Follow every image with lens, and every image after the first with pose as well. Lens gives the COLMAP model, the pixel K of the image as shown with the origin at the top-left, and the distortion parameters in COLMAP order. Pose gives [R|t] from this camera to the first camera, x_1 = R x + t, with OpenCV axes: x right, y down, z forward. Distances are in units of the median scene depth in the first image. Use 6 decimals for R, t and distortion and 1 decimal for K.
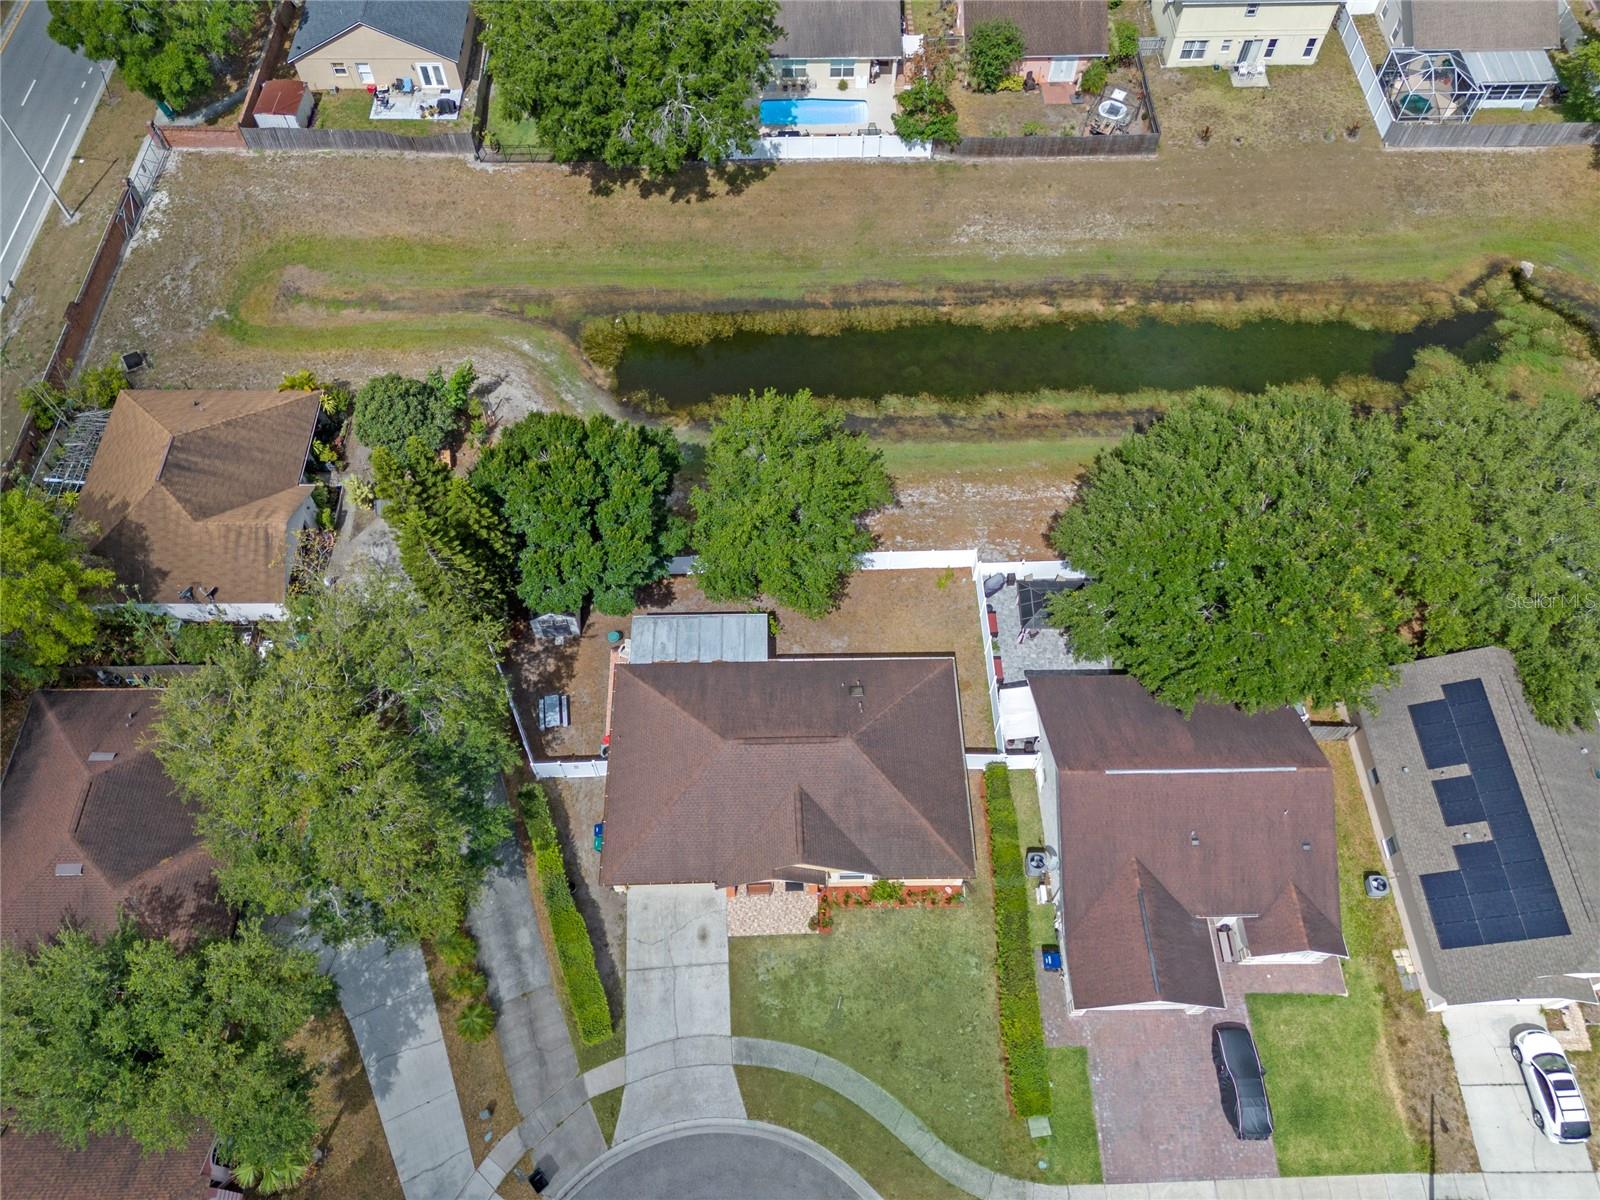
lens RADIAL K [[1179.3, 0, 804.7], [0, 1179.3, 595.2], [0, 0, 1]] dist [0.063676, -0.055265]
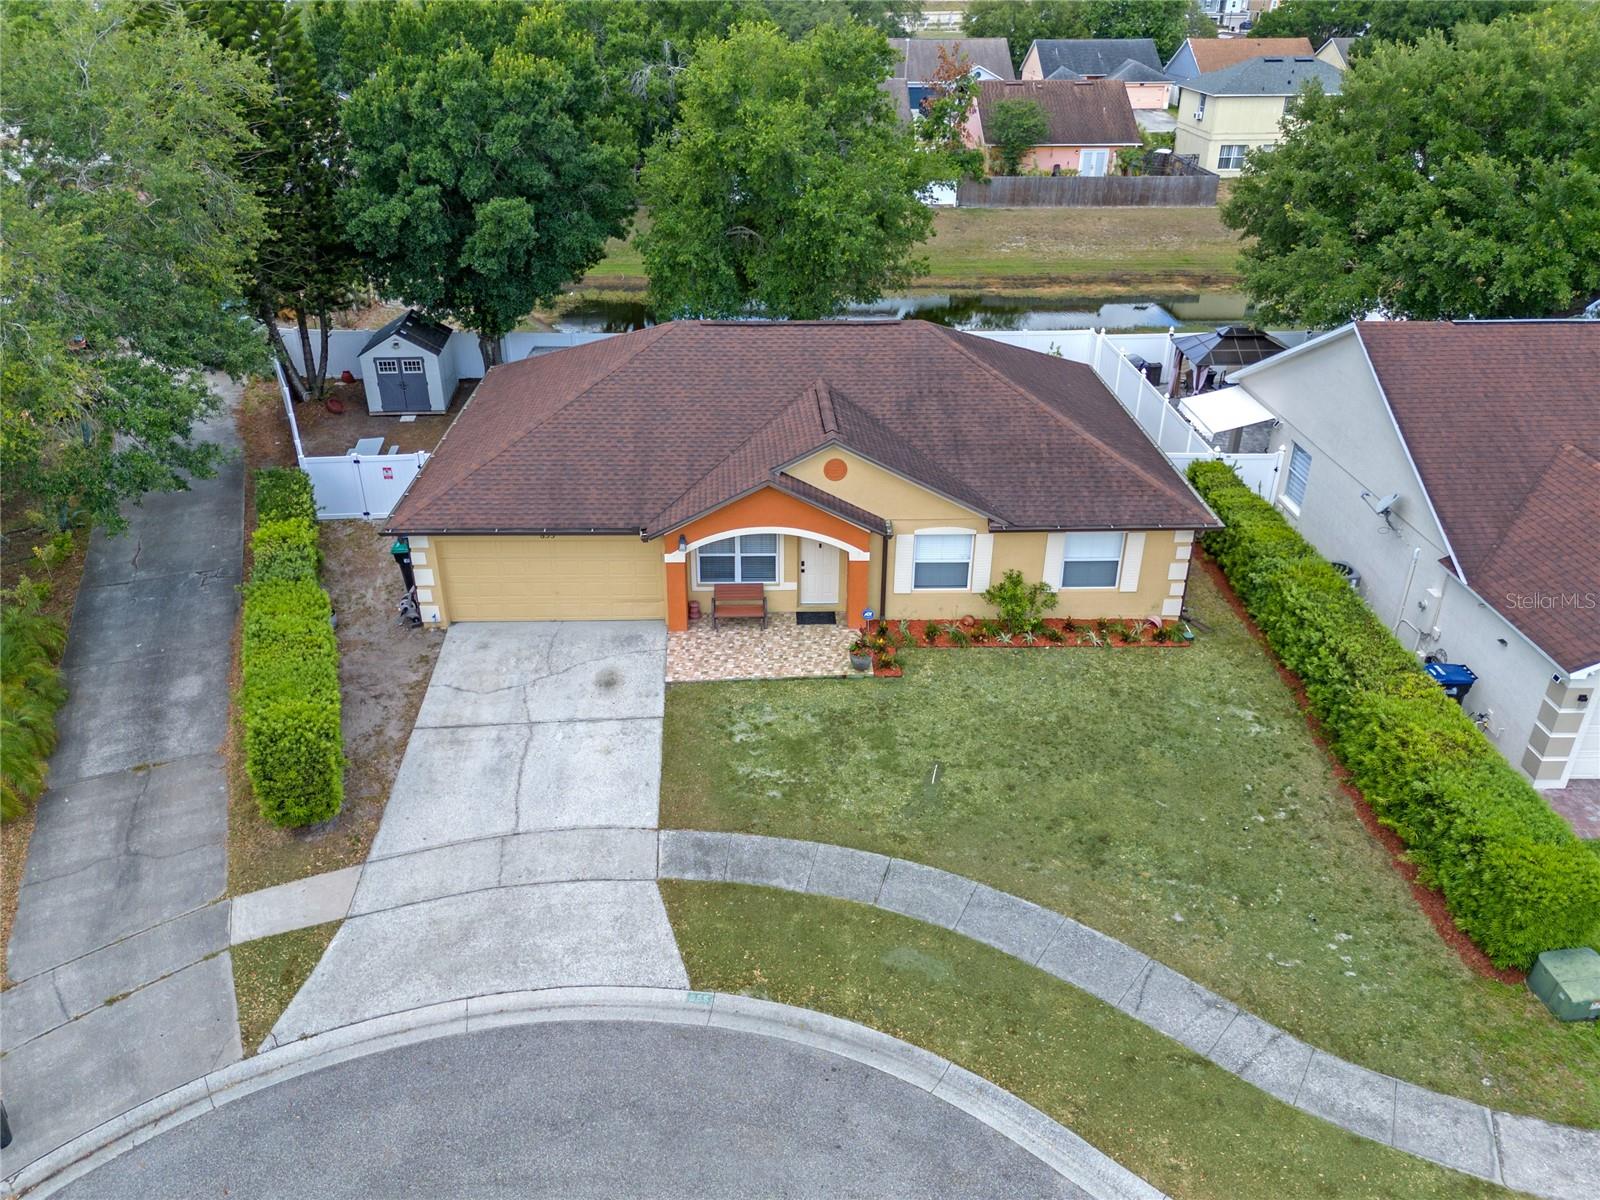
lens RADIAL K [[1179.3, 0, 802.9], [0, 1179.3, 607.3], [0, 0, 1]] dist [0.063676, -0.055265]
pose [[0.999970, -0.006591, 0.004174, -0.015654], [0.007798, 0.861609, -0.507512, 0.472130], [-0.000252, 0.507529, 0.861635, 0.600764]]
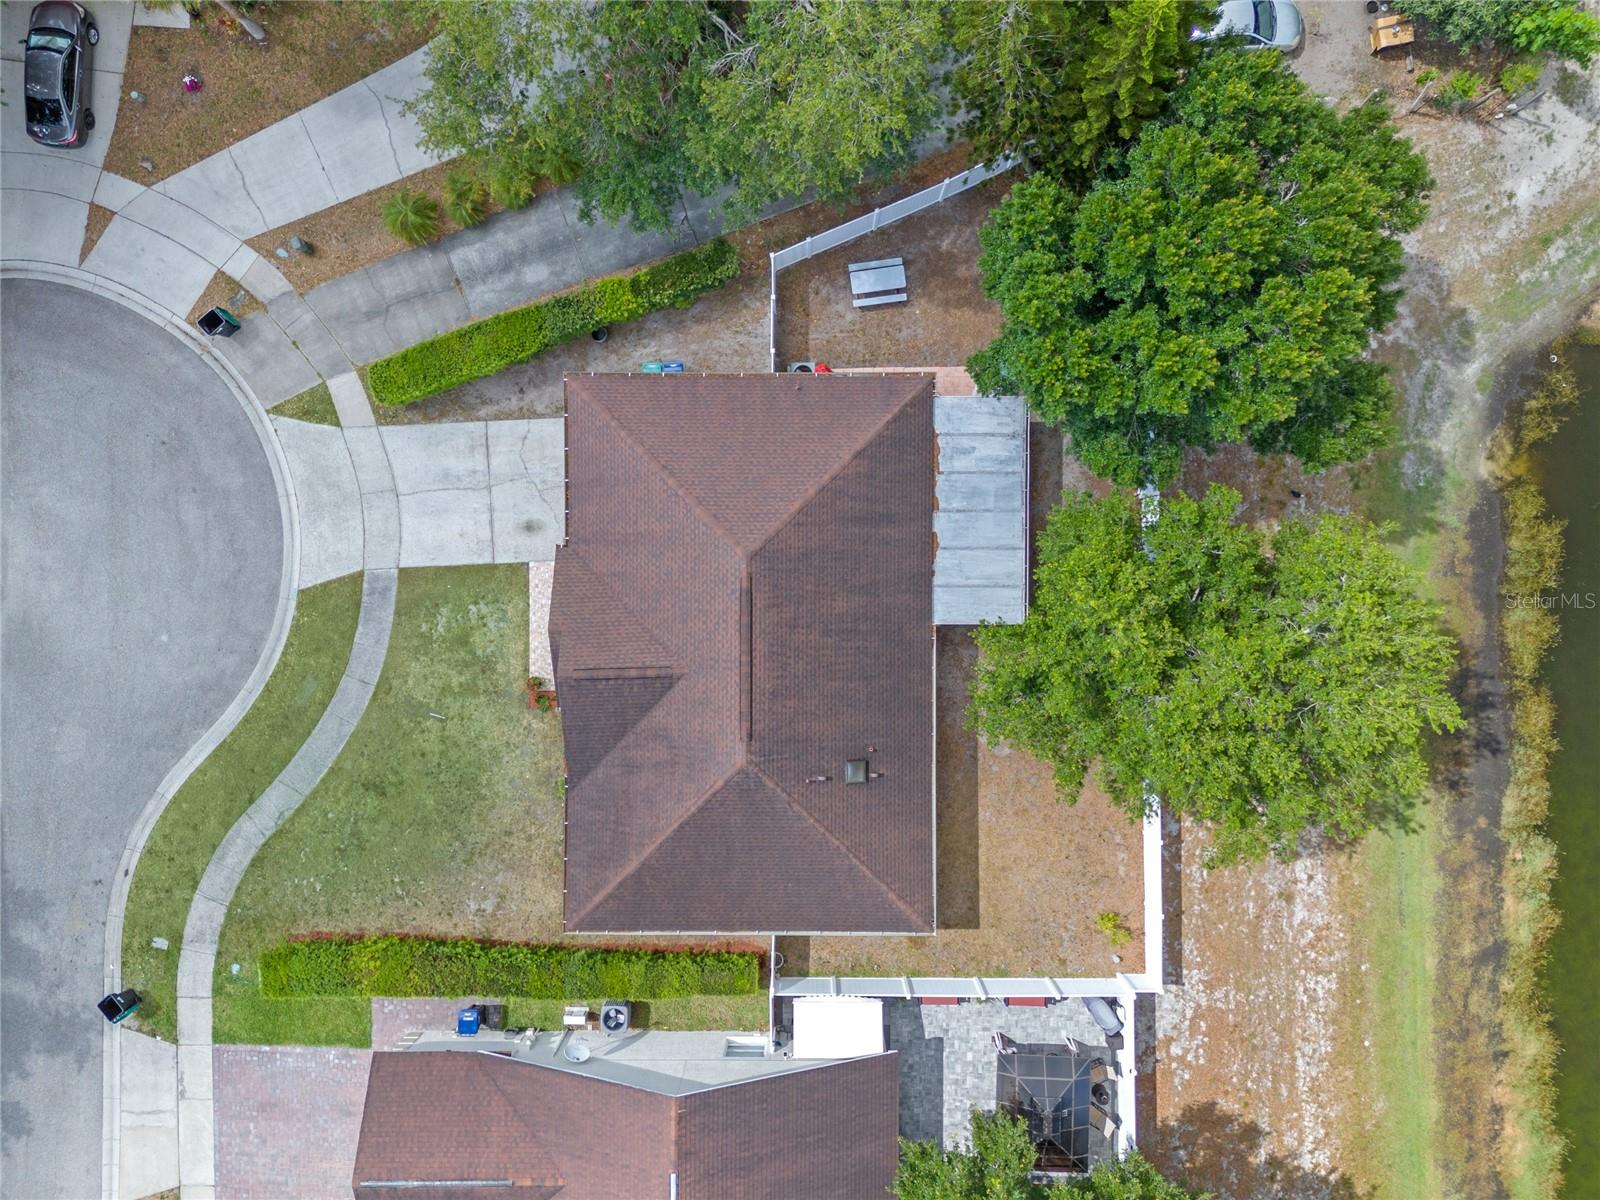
lens RADIAL K [[1179.3, 0, 801.4], [0, 1179.3, 605.0], [0, 0, 1]] dist [0.063676, -0.055265]
pose [[-0.025290, 0.999680, 0.000096, -0.042369], [-0.849037, -0.021530, 0.527894, -0.218107], [0.527727, 0.013269, 0.849310, 0.475843]]
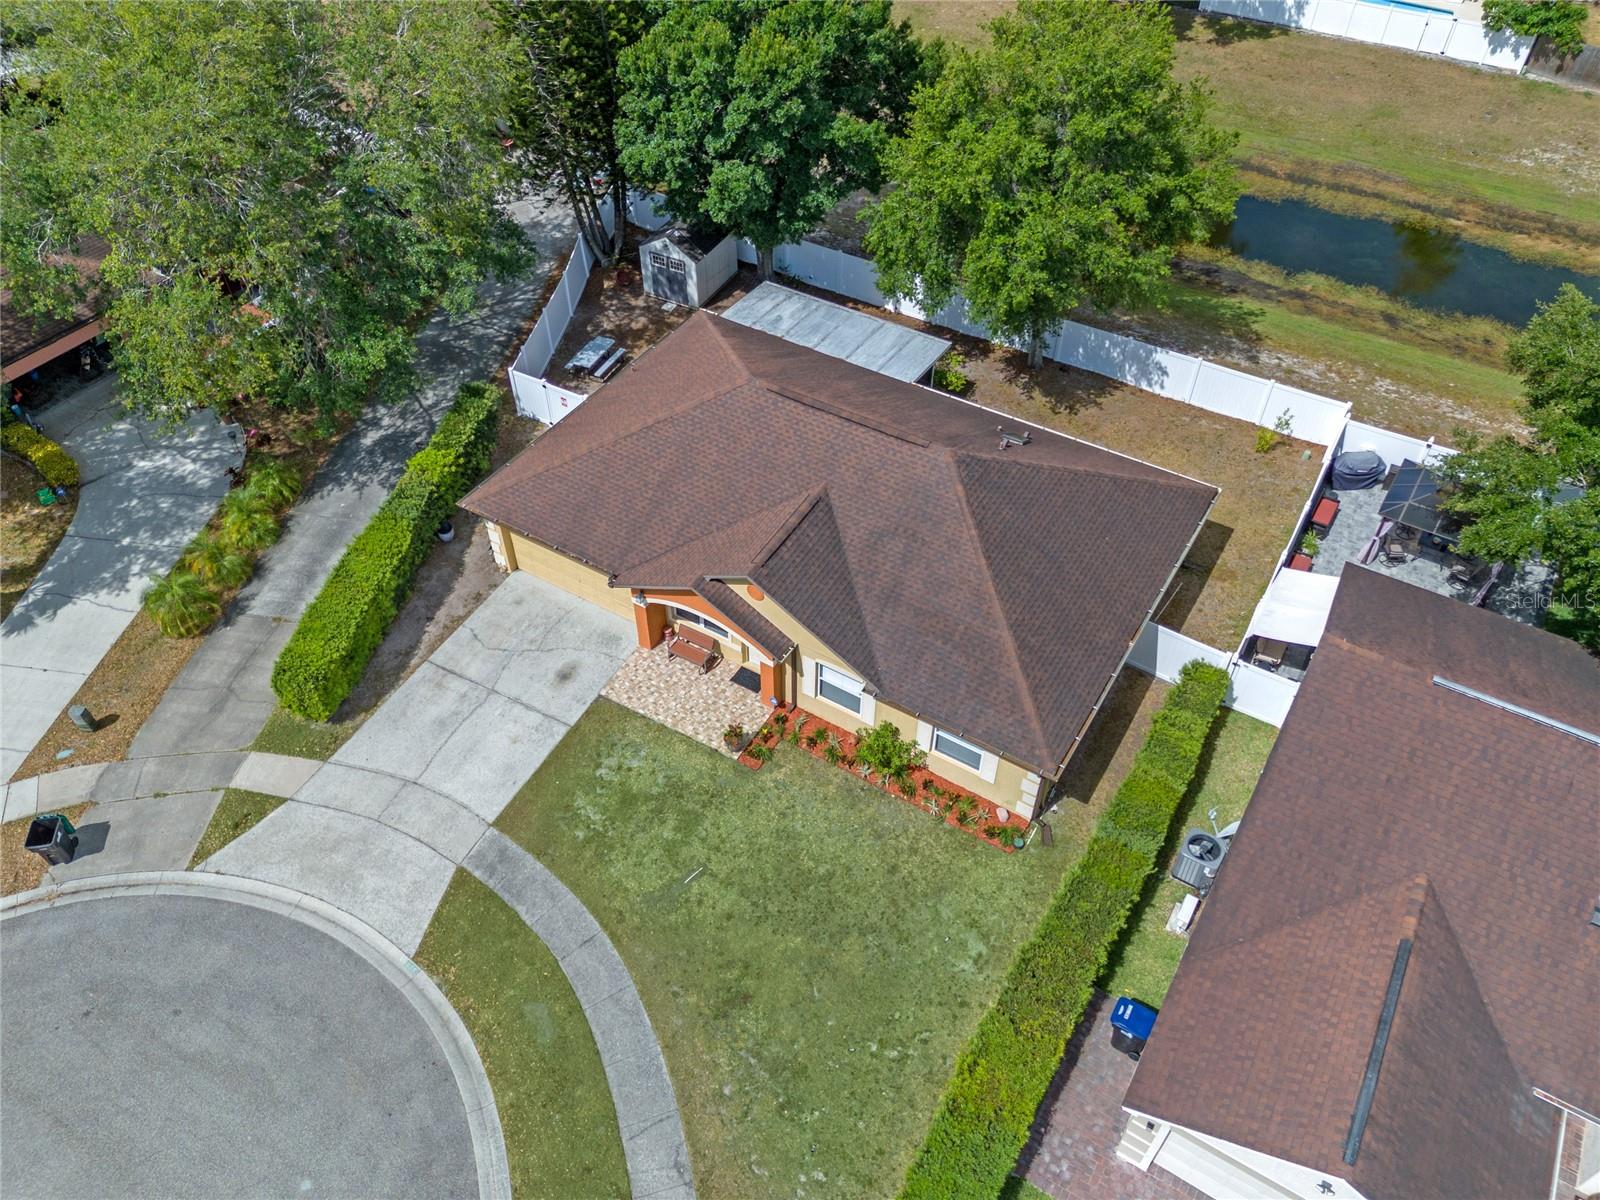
lens RADIAL K [[1179.3, 0, 801.7], [0, 1179.3, 602.0], [0, 0, 1]] dist [0.063676, -0.055265]
pose [[0.841888, 0.383572, -0.379602, 0.202855], [-0.460716, 0.877149, -0.135463, 0.274859], [0.281008, 0.288933, 0.915179, 0.498087]]
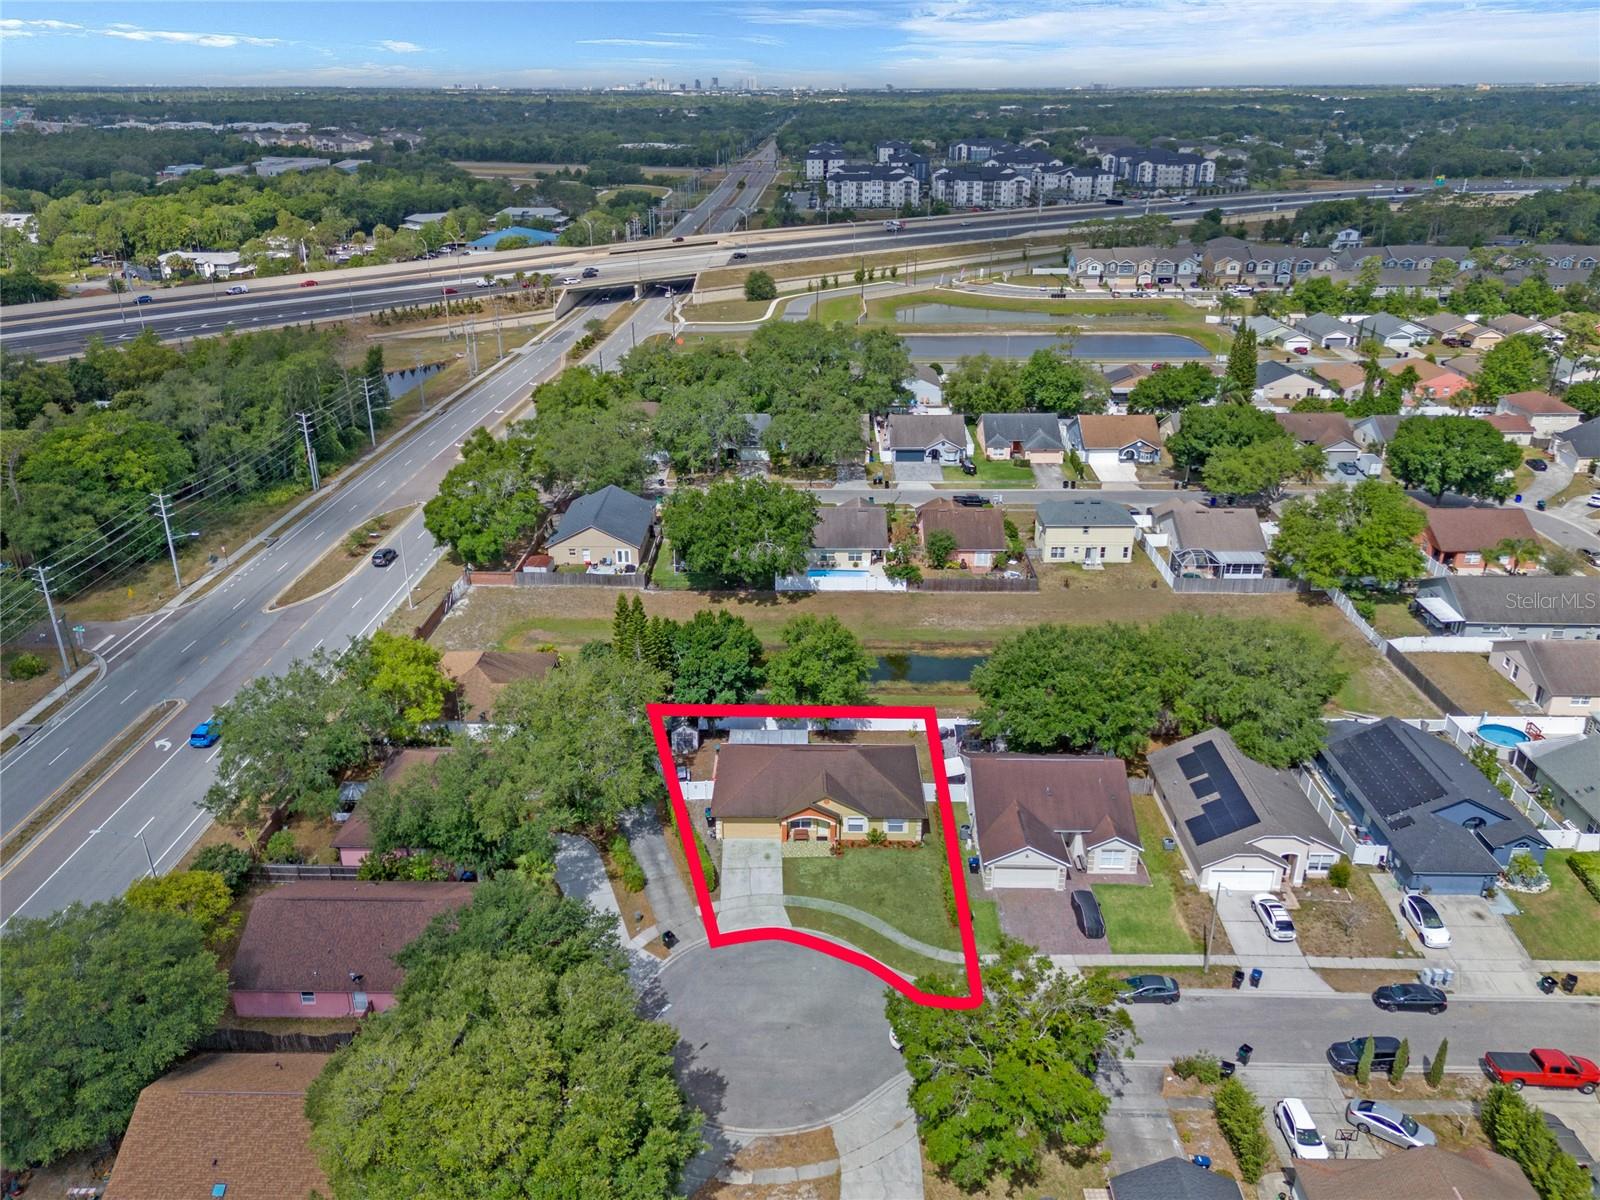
lens RADIAL K [[1179.3, 0, 806.9], [0, 1179.3, 597.2], [0, 0, 1]] dist [0.063676, -0.055265]
pose [[0.999560, 0.006018, -0.029028, 0.016799], [-0.021836, 0.811730, -0.583625, 0.945716], [0.020050, 0.584002, 0.811504, -0.566537]]
